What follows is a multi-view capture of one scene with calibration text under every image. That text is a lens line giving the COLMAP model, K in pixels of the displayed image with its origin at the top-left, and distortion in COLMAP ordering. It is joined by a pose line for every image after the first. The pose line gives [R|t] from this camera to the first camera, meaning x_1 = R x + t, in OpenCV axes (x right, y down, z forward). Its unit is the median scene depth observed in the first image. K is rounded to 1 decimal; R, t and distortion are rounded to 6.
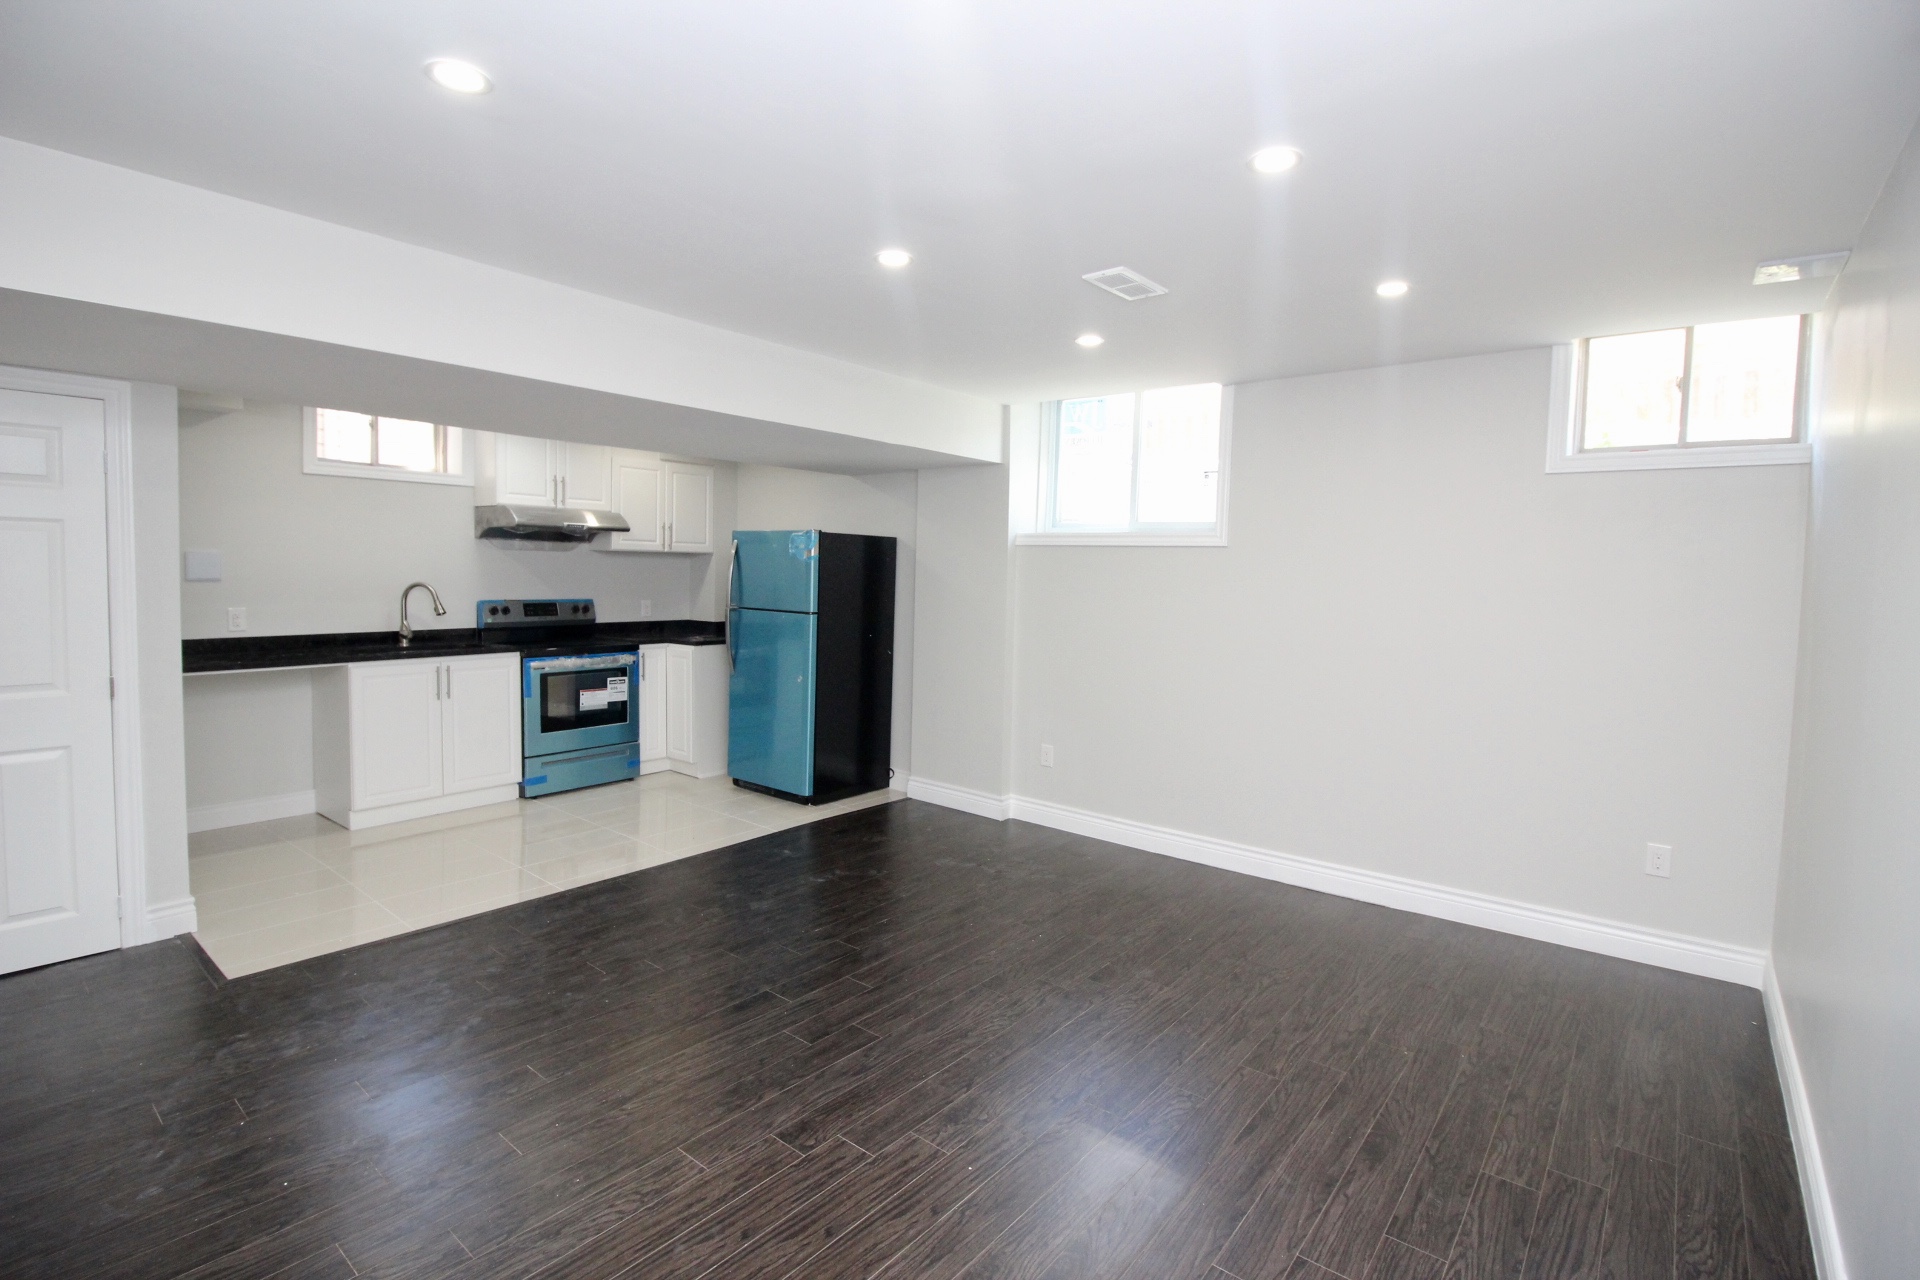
lens RADIAL K [[886.8, 0, 957.6], [0, 886.8, 622.6], [0, 0, 1]] dist [-0.000451, -0.012703]
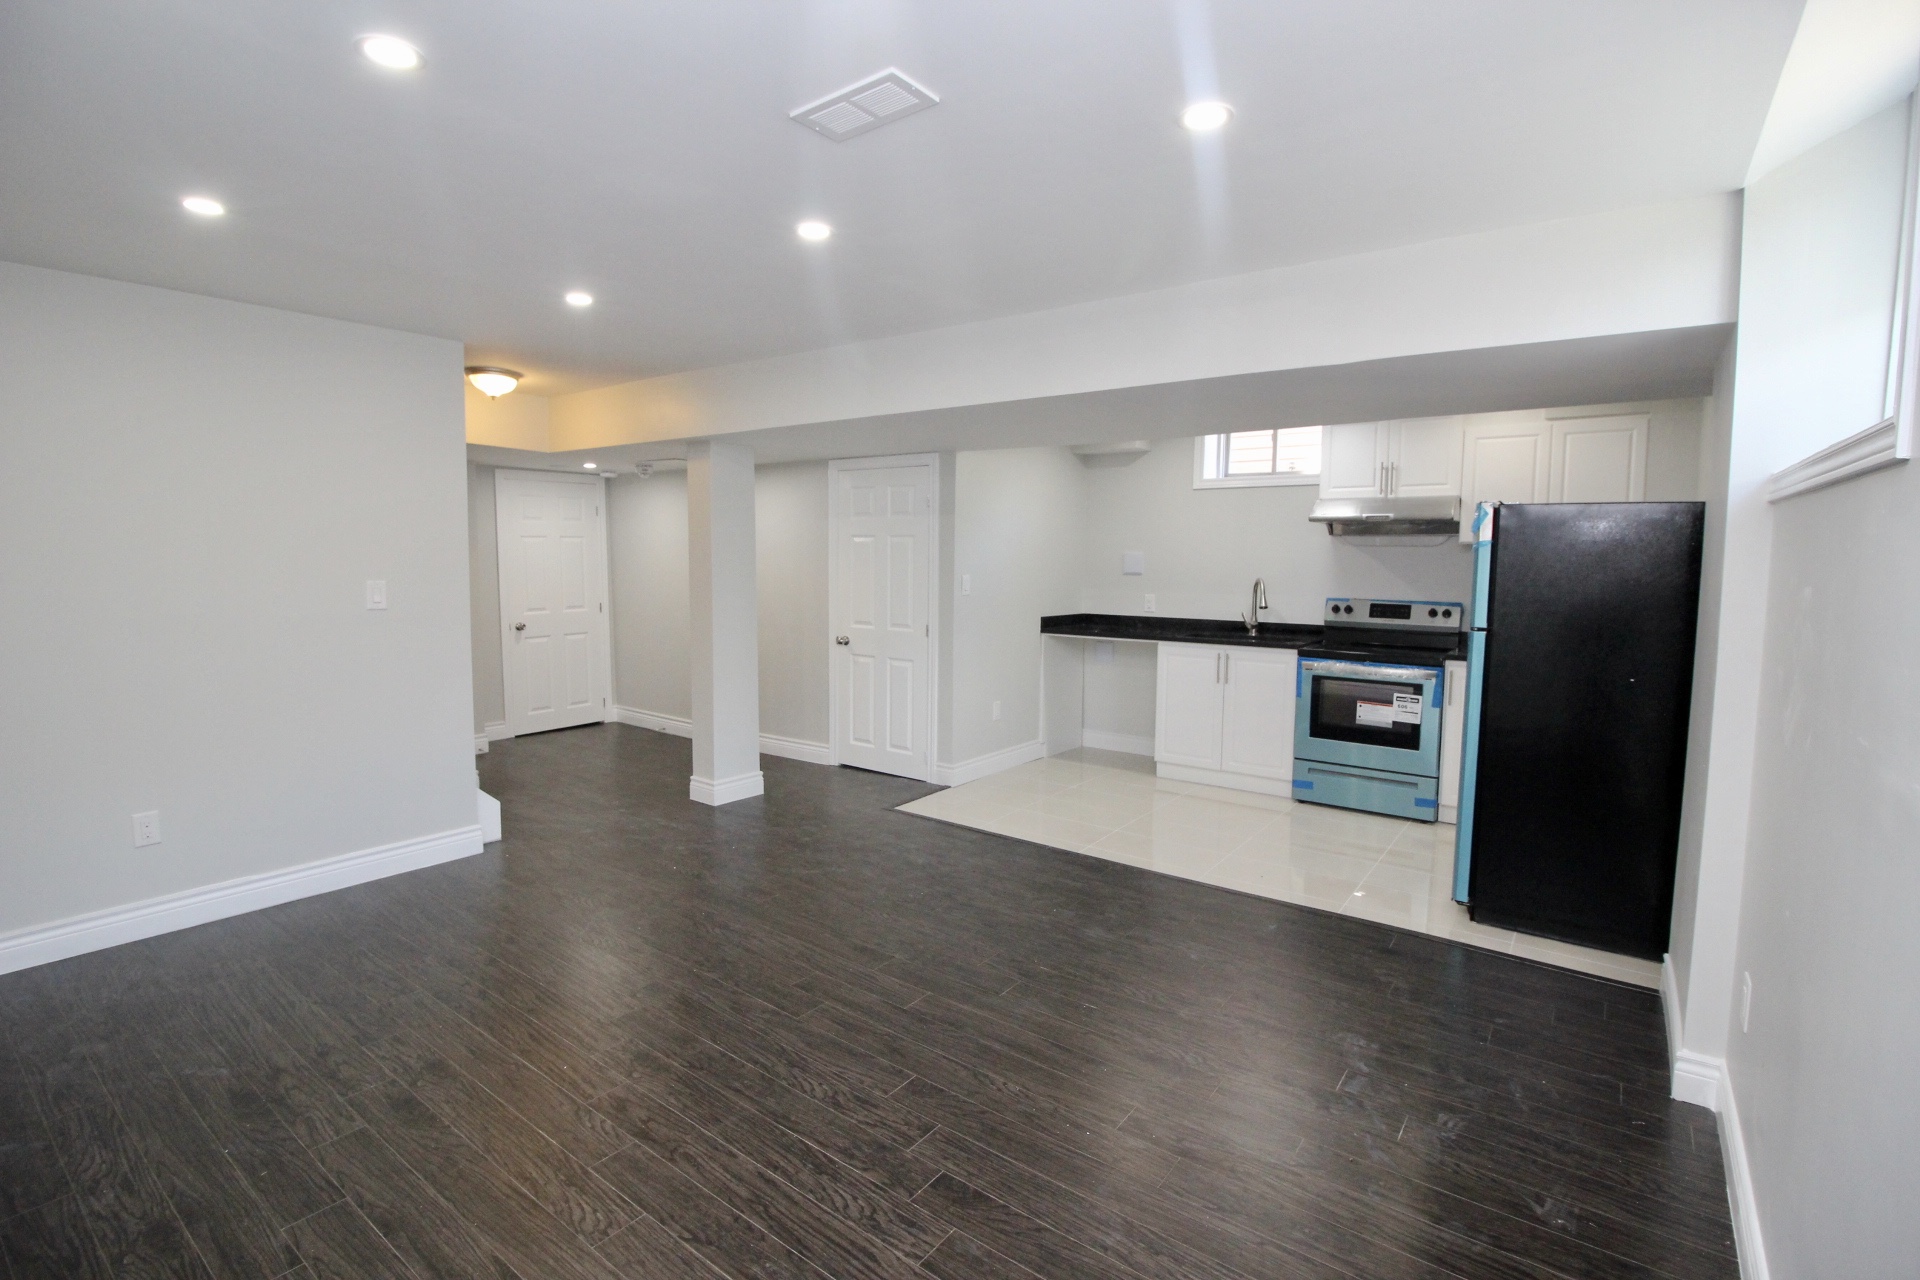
lens RADIAL K [[886.8, 0, 957.6], [0, 886.8, 622.6], [0, 0, 1]] dist [-0.000451, -0.012703]
pose [[0.040057, 0.055512, -0.997654, 0.470747], [-0.067940, 0.996296, 0.052708, -0.023214], [0.996885, 0.065670, 0.043680, 0.579531]]
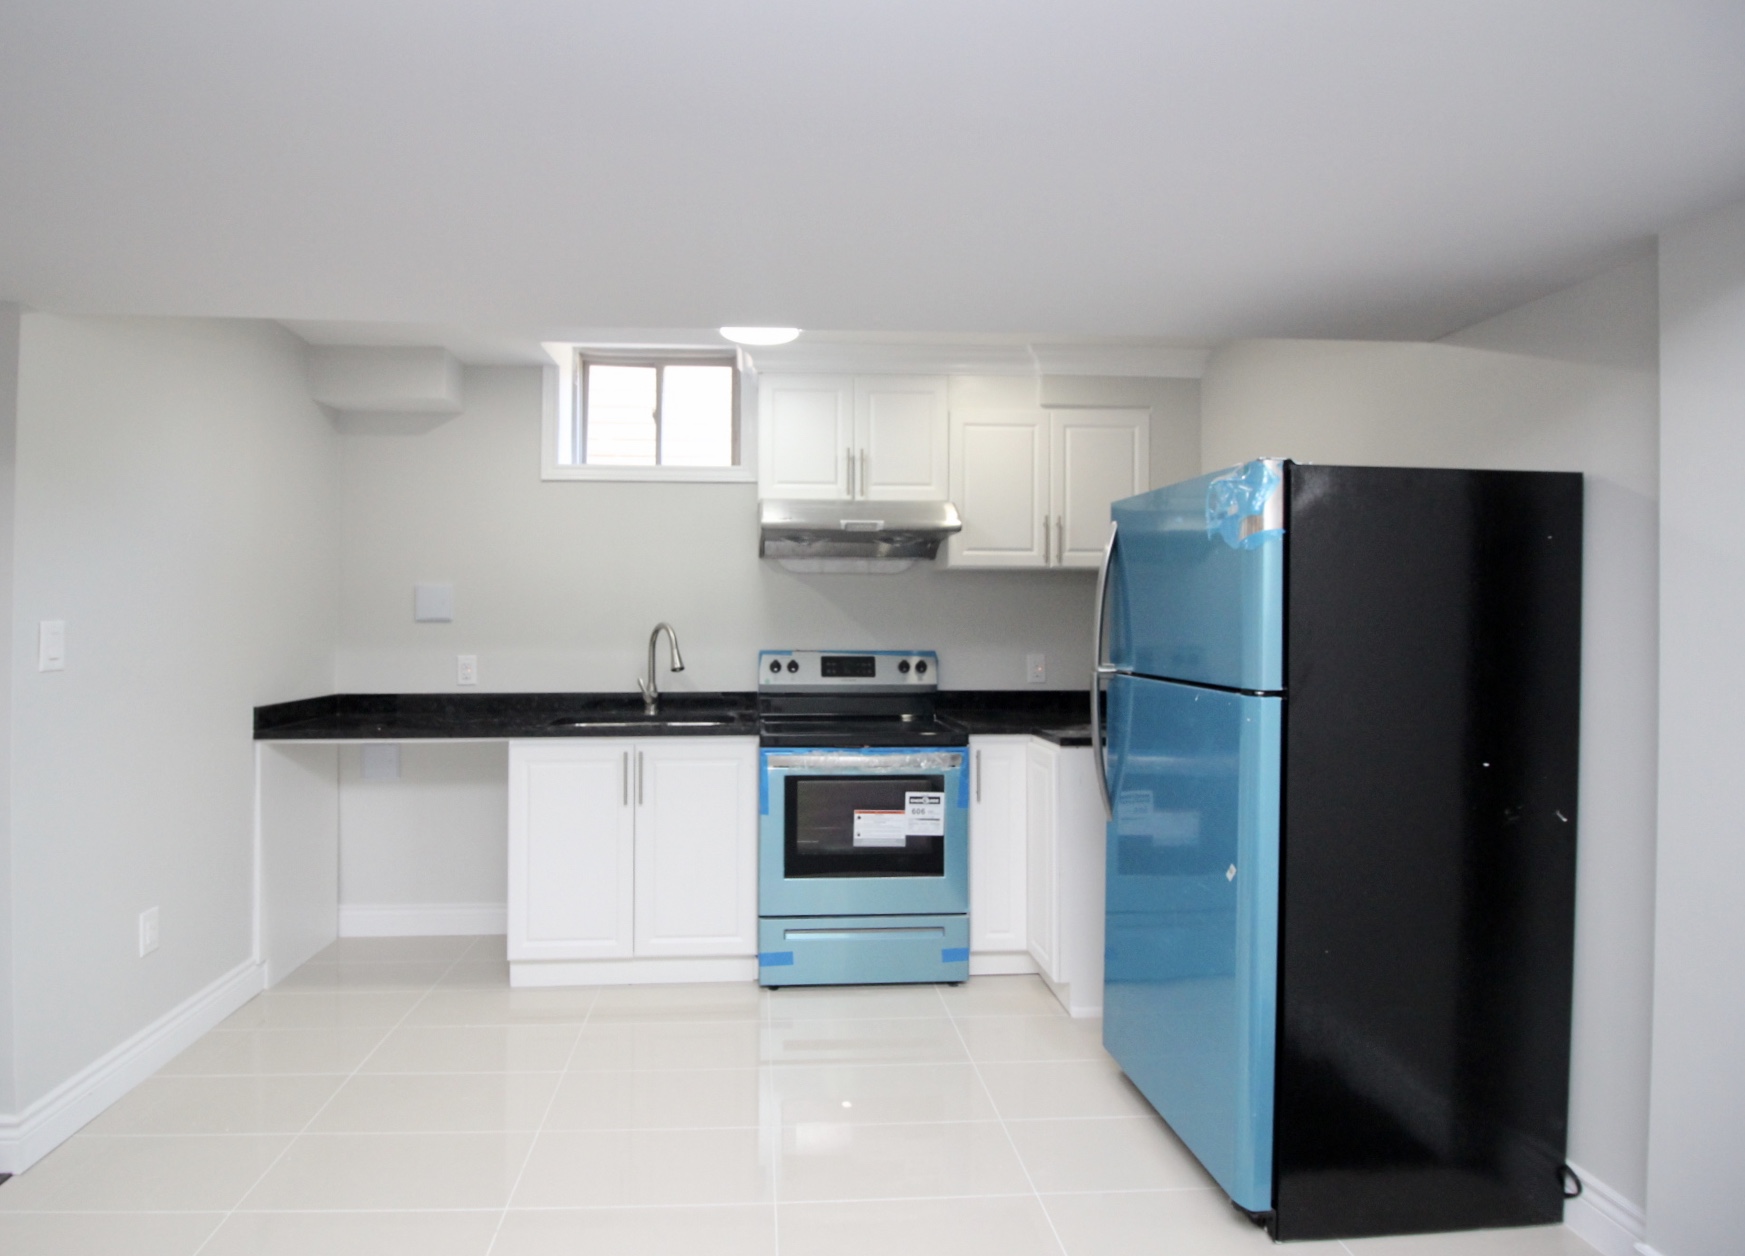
lens RADIAL K [[882.9, 0, 803.2], [0, 882.9, 610.5], [0, 0, 1]] dist [0.000979, -0.017110]
pose [[0.669059, -0.025871, -0.742759, -0.024666], [-0.032989, 0.997375, -0.064455, -0.014337], [0.742477, 0.067627, 0.666449, 0.618601]]
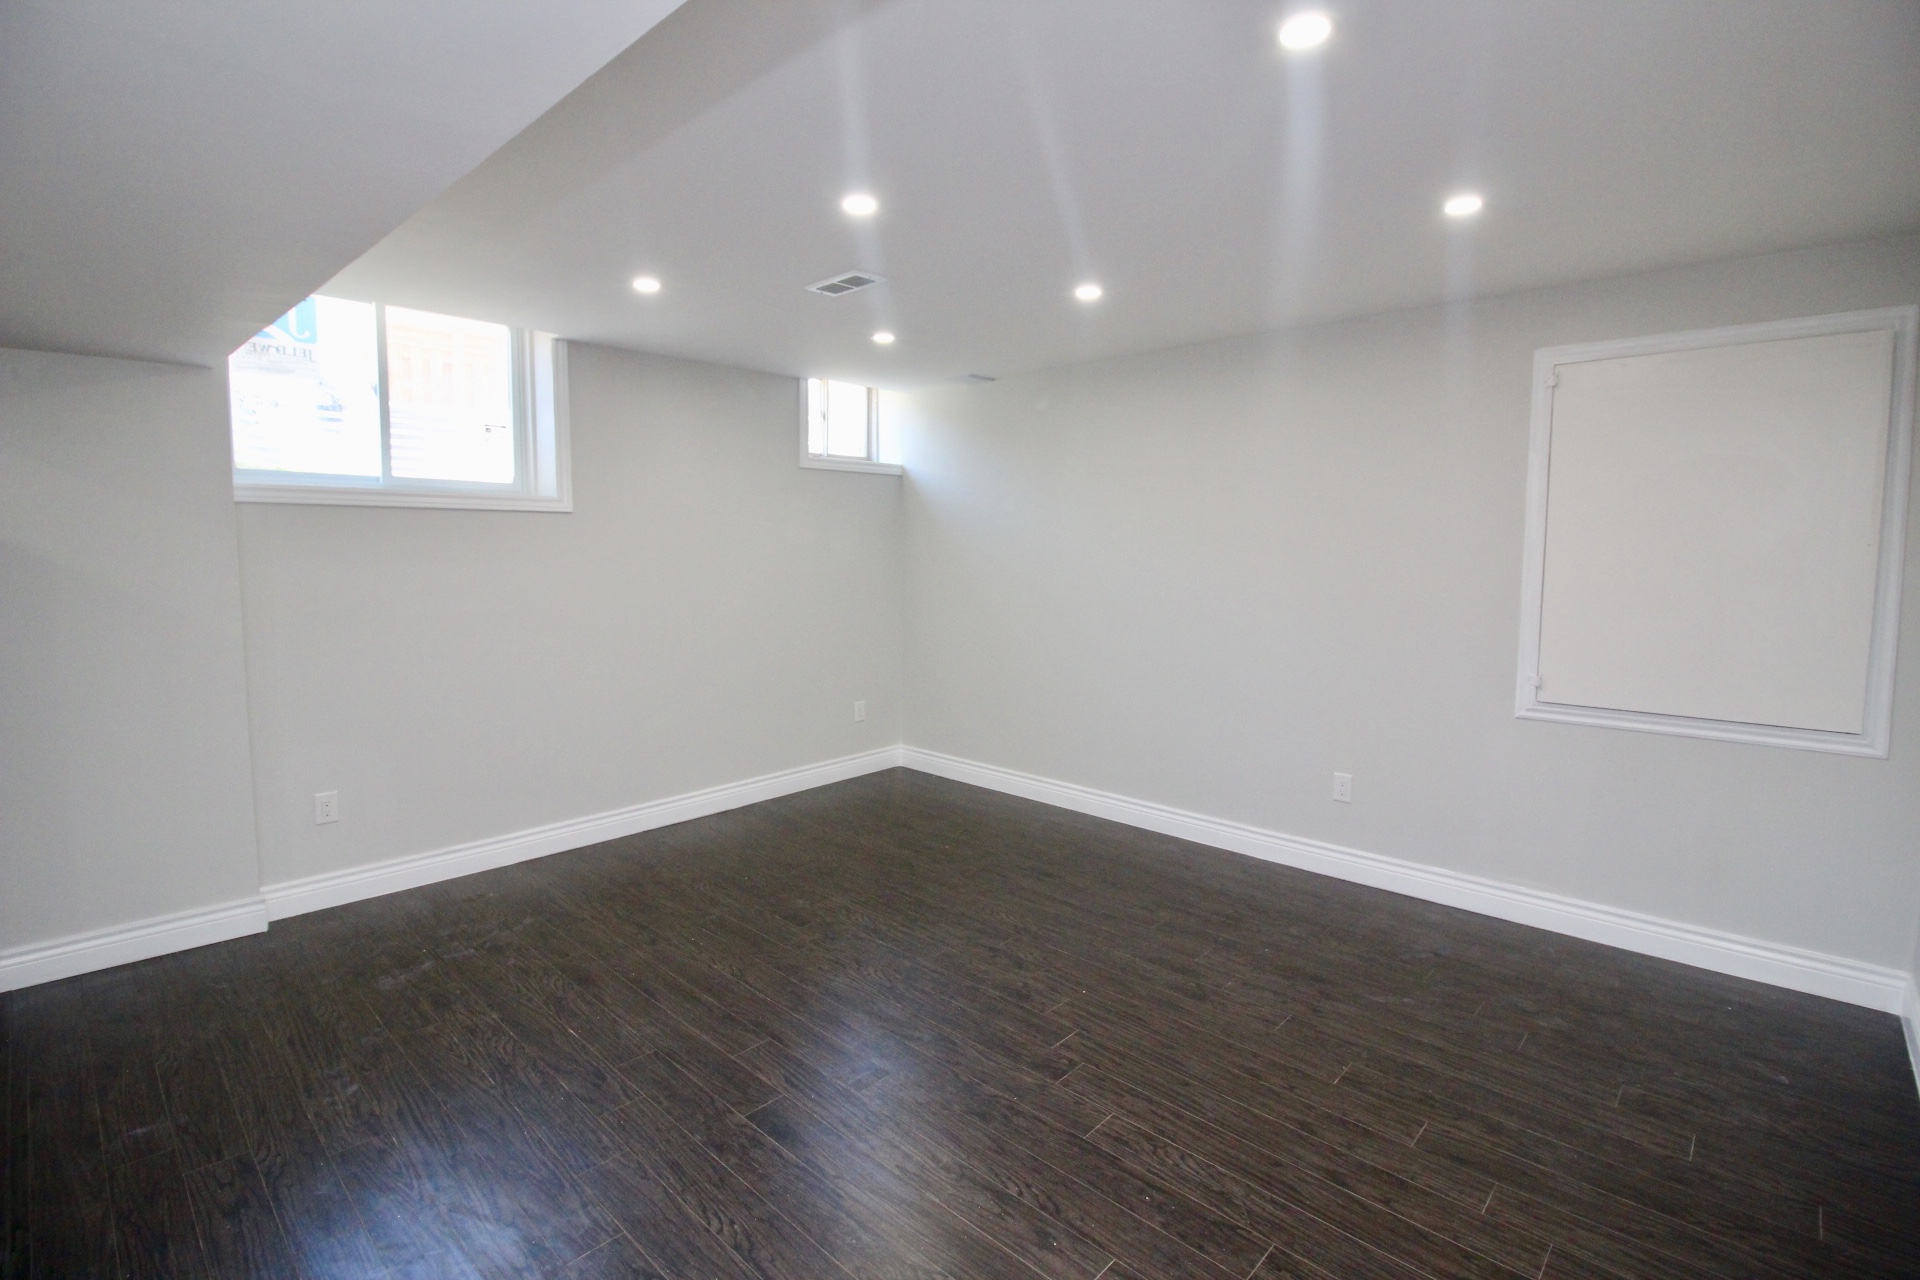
lens RADIAL K [[883.5, 0, 963.3], [0, 883.5, 622.1], [0, 0, 1]] dist [0.001027, -0.016120]
pose [[0.071017, -0.108186, 0.991591, -0.514640], [0.058576, 0.992838, 0.104127, -0.035860], [-0.995754, 0.050689, 0.076845, 0.428366]]
